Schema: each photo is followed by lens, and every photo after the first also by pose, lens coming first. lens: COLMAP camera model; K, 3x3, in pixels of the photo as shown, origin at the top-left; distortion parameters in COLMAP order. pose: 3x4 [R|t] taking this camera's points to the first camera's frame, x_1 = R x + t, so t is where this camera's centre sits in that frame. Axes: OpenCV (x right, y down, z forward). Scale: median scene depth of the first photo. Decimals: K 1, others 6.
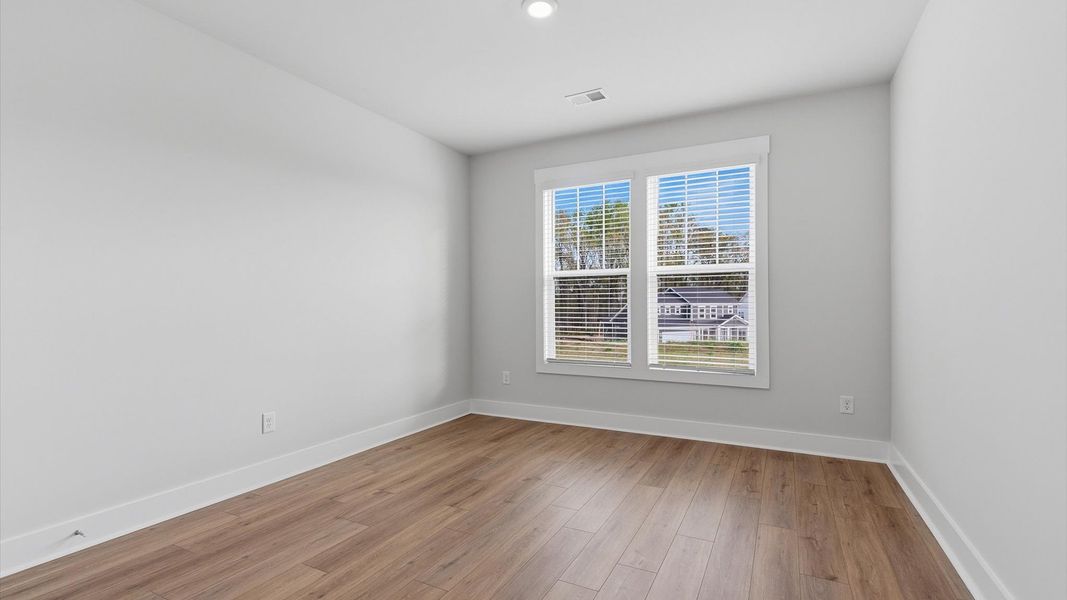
lens RADIAL K [[479.1, 0, 533.5], [0, 479.1, 300.0], [0, 0, 1]] dist [0.001243, -0.000017]
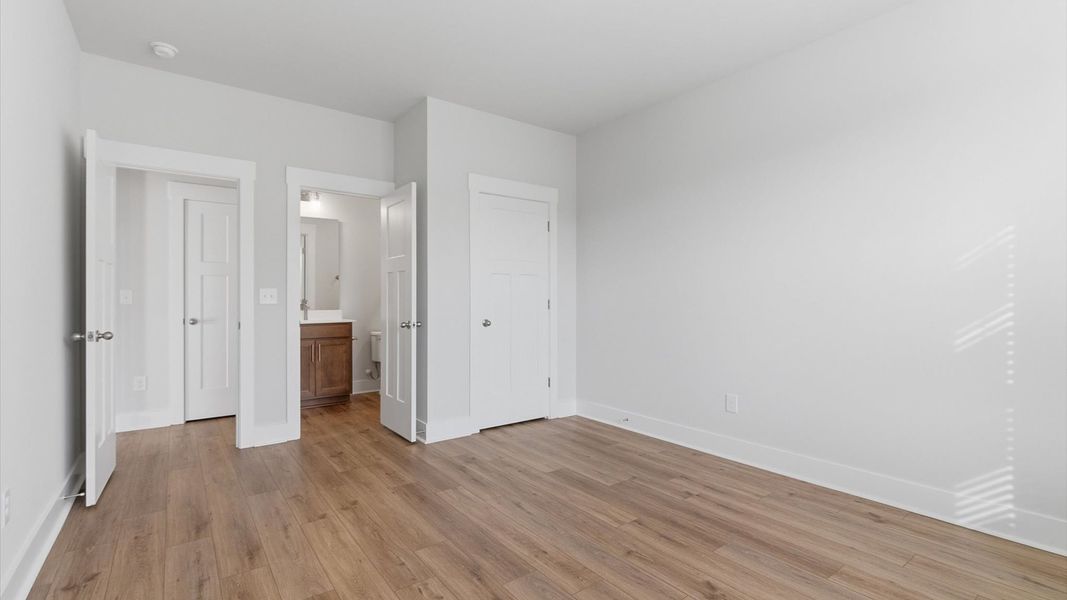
lens RADIAL K [[479.1, 0, 533.5], [0, 479.1, 300.0], [0, 0, 1]] dist [0.001243, -0.000017]
pose [[-0.429425, 0.007965, -0.903068, 0.670824], [0.012797, 0.999914, 0.002733, 0.011472], [0.903012, -0.010383, -0.429490, 1.140550]]
